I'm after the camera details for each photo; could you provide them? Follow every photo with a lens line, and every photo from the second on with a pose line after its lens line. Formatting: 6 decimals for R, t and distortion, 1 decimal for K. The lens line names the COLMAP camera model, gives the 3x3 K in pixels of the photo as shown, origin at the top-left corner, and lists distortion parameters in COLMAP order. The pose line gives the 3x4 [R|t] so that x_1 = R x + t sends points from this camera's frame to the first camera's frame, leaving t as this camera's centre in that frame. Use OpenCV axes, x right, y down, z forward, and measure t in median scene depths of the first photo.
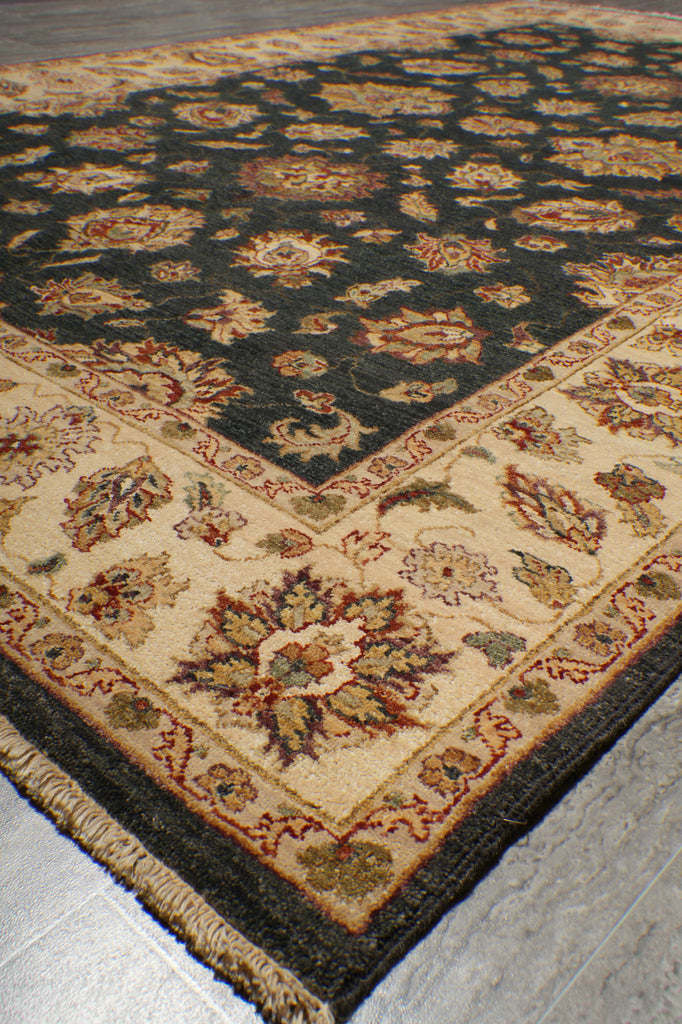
lens RADIAL K [[1024.6, 0, 329.8], [0, 1024.6, 512.3], [0, 0, 1]] dist [-0.060378, 0.314869]
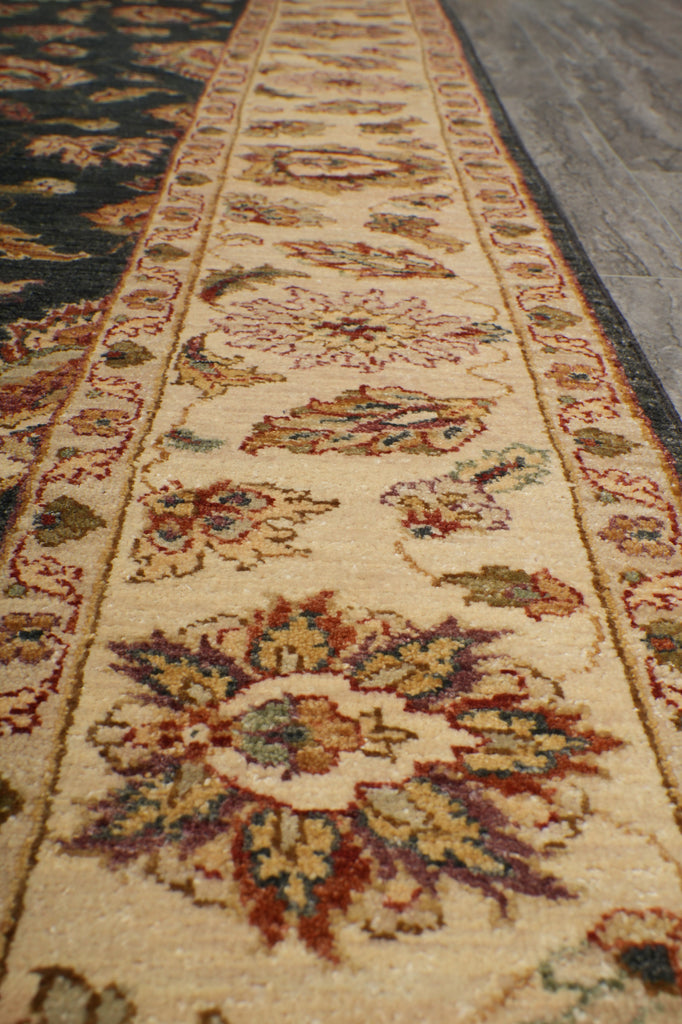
lens RADIAL K [[1187.4, 0, 341.0], [0, 1187.4, 512.0], [0, 0, 1]] dist [0.022788, 0.026459]
pose [[0.736228, -0.338812, 0.585811, 0.123281], [0.358769, 0.929397, 0.086640, -0.243534], [-0.573805, 0.146384, 0.805803, 0.730378]]
